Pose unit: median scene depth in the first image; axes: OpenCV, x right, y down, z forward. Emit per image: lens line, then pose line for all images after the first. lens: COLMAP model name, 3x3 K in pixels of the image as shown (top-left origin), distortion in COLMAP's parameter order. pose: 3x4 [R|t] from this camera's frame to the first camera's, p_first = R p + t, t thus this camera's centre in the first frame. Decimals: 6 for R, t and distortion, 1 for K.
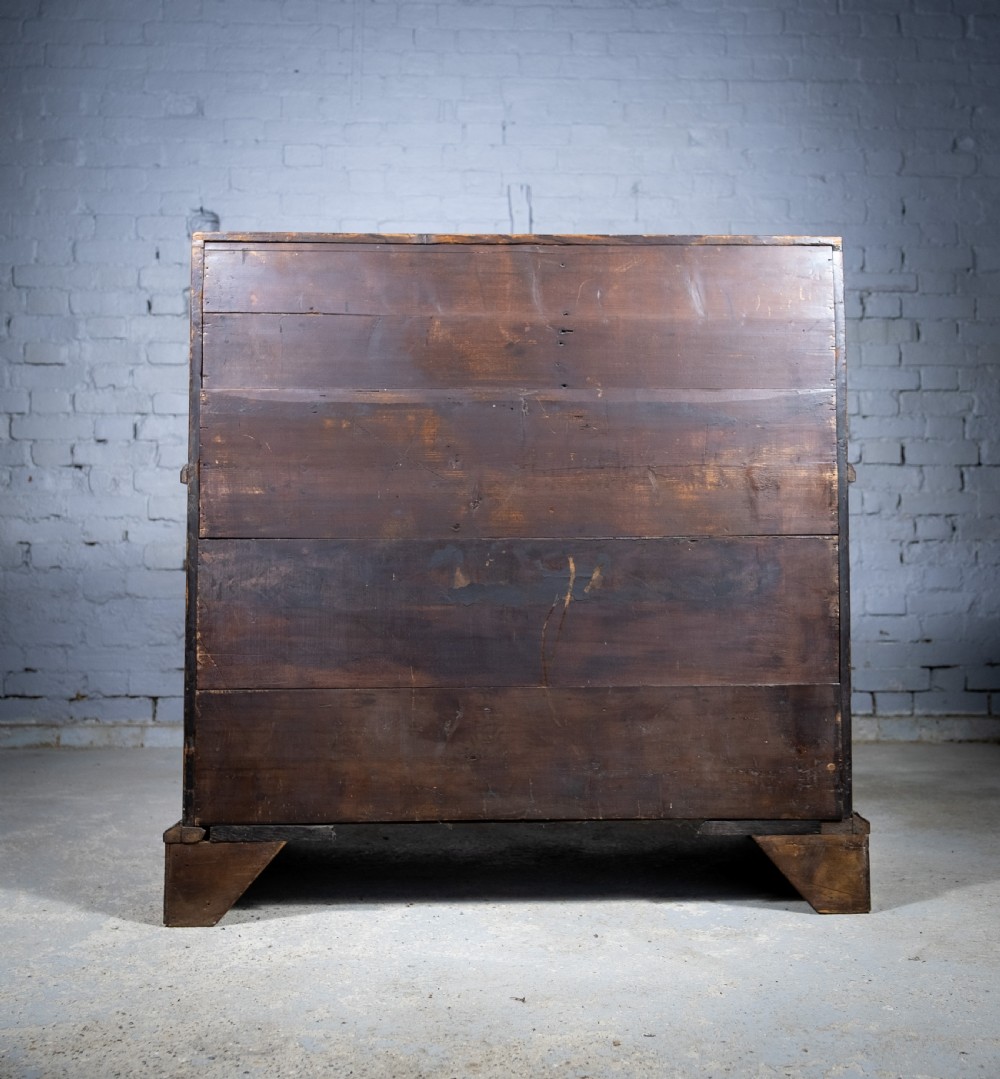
lens RADIAL K [[1184.3, 0, 532.8], [0, 1184.3, 517.8], [0, 0, 1]] dist [-0.006063, 0.003592]
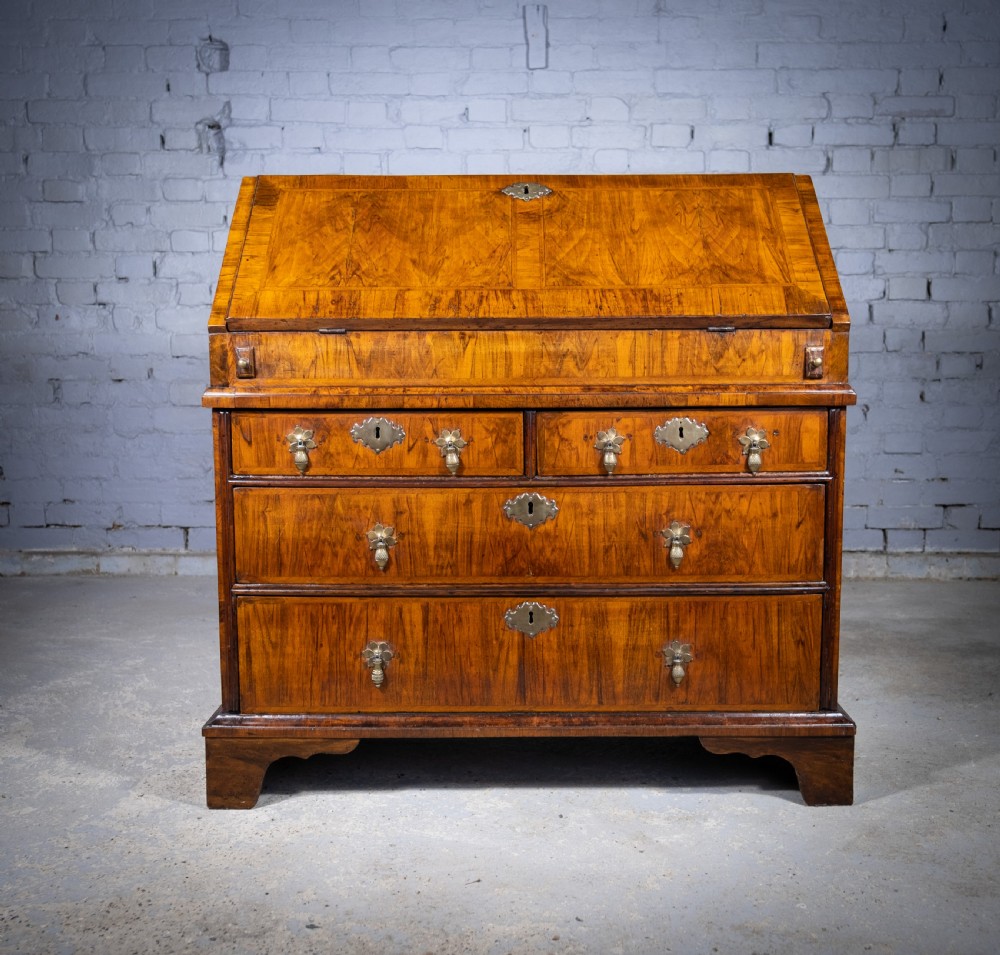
lens RADIAL K [[1225.6, 0, 510.2], [0, 1225.6, 480.4], [0, 0, 1]] dist [-0.003274, -0.009730]
pose [[0.997909, 0.009593, -0.063920, 0.035877], [0.001449, 0.985355, 0.170510, -0.073726], [0.064620, -0.170246, 0.983281, -0.041199]]
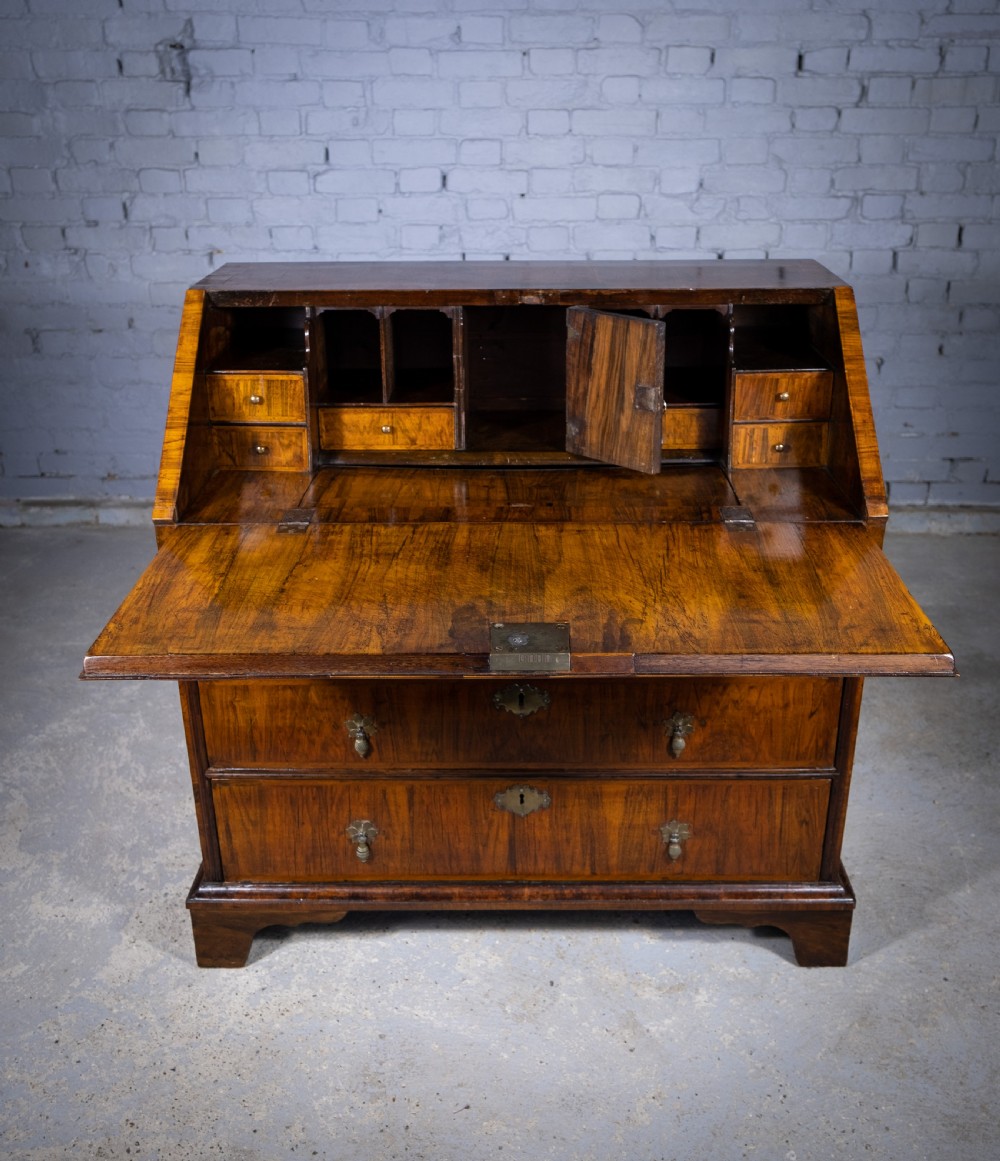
lens RADIAL K [[1133.8, 0, 511.4], [0, 1133.8, 539.0], [0, 0, 1]] dist [-0.015013, 0.015265]
pose [[0.997548, 0.026414, -0.064814, 0.034473], [0.004326, 0.901014, 0.433767, -0.228205], [0.069856, -0.432984, 0.898691, 0.103872]]
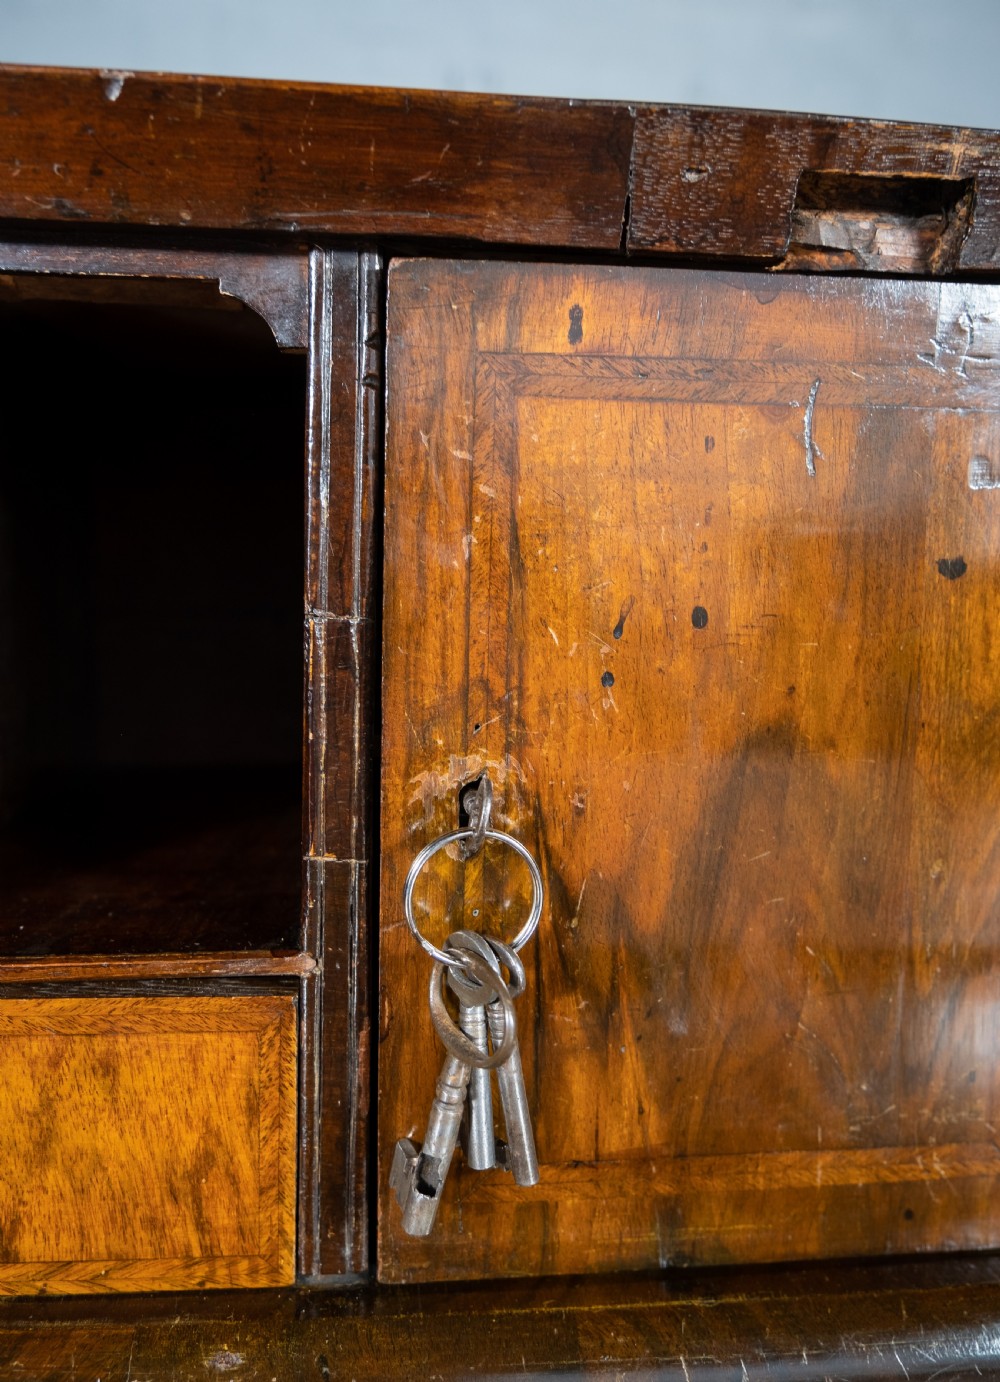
lens RADIAL K [[1262.2, 0, 532.9], [0, 1262.2, 778.9], [0, 0, 1]] dist [-0.007198, -0.011923]
pose [[0.995501, 0.019158, 0.092796, -0.017207], [-0.032931, 0.988250, 0.149255, -0.090223], [-0.088846, -0.151639, 0.984435, 0.494875]]
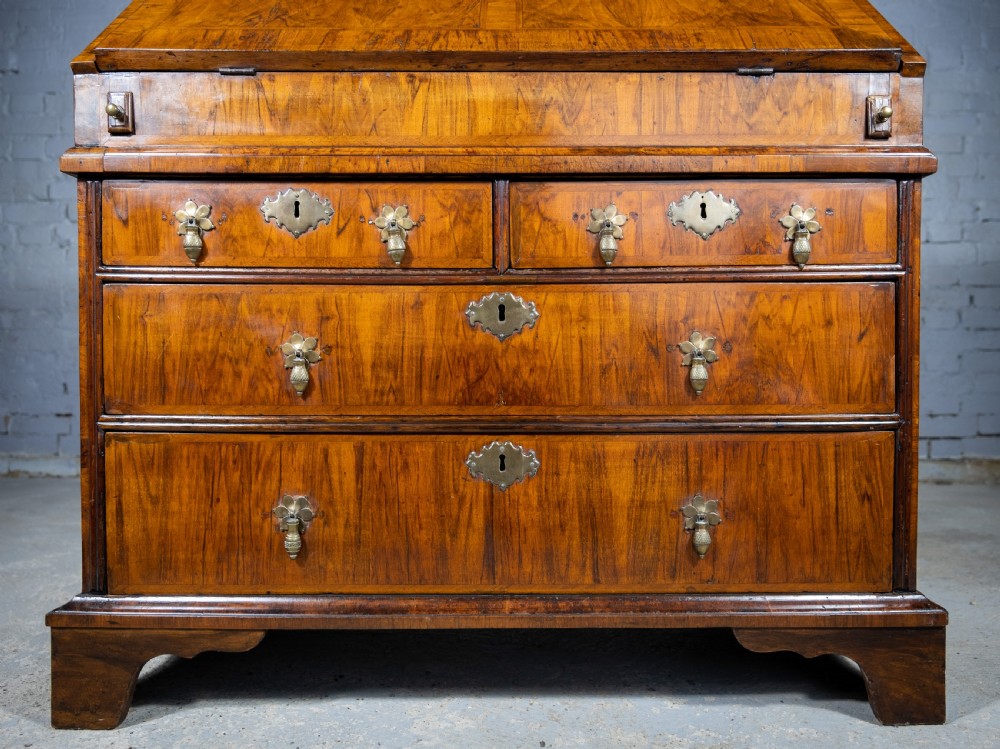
lens RADIAL K [[771.4, 0, 523.2], [0, 771.4, 374.5], [0, 0, 1]] dist [-0.014441, 0.001540]
pose [[0.998332, 0.006516, -0.057372, 0.032041], [-0.002513, 0.997574, 0.069571, 0.033695], [0.057687, -0.069310, 0.995926, 0.237311]]
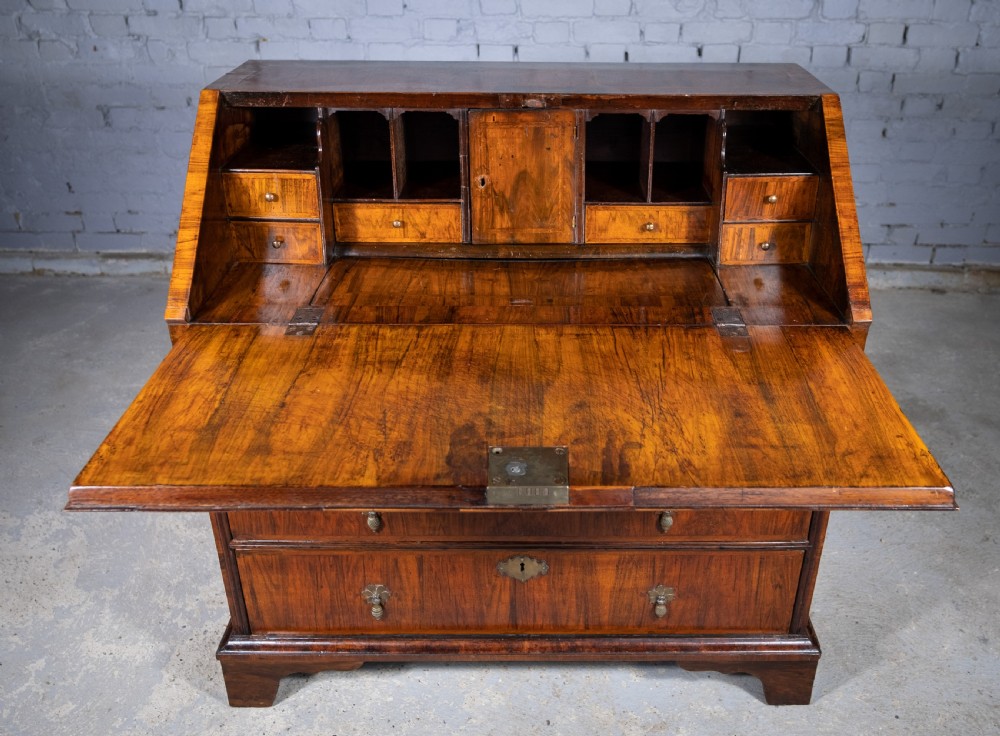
lens RADIAL K [[869.0, 0, 541.6], [0, 869.0, 322.0], [0, 0, 1]] dist [-0.009609, -0.002283]
pose [[0.998537, 0.037198, -0.039241, 0.031191], [-0.012642, 0.866242, 0.499465, -0.219768], [0.052571, -0.498239, 0.865445, 0.197203]]
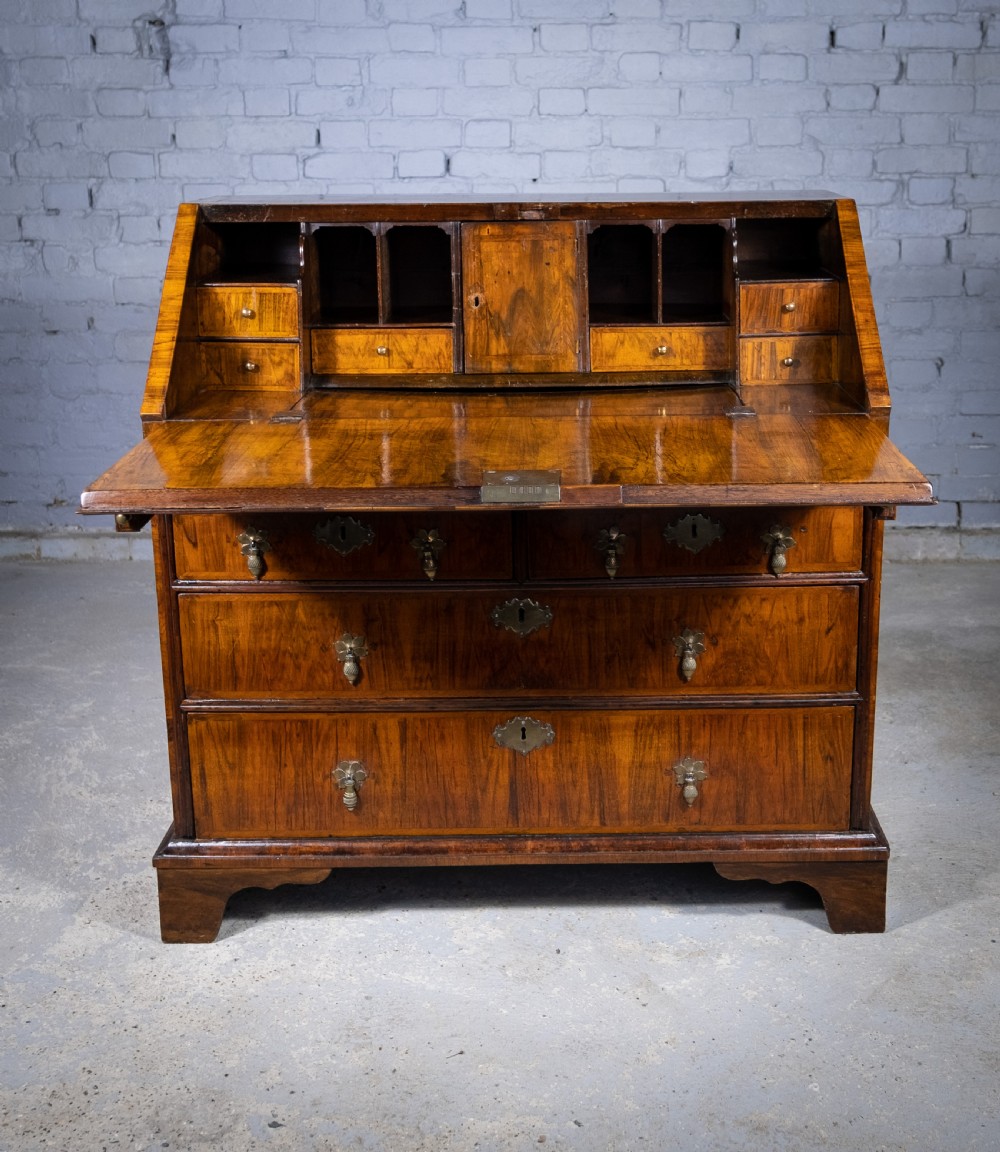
lens RADIAL K [[1466.1, 0, 567.1], [0, 1466.1, 472.4], [0, 0, 1]] dist [-0.009426, 0.005833]
pose [[0.998724, 0.011030, -0.049277, 0.055157], [0.003423, 0.958821, 0.283991, -0.182007], [0.050380, -0.283798, 0.957560, -0.033664]]
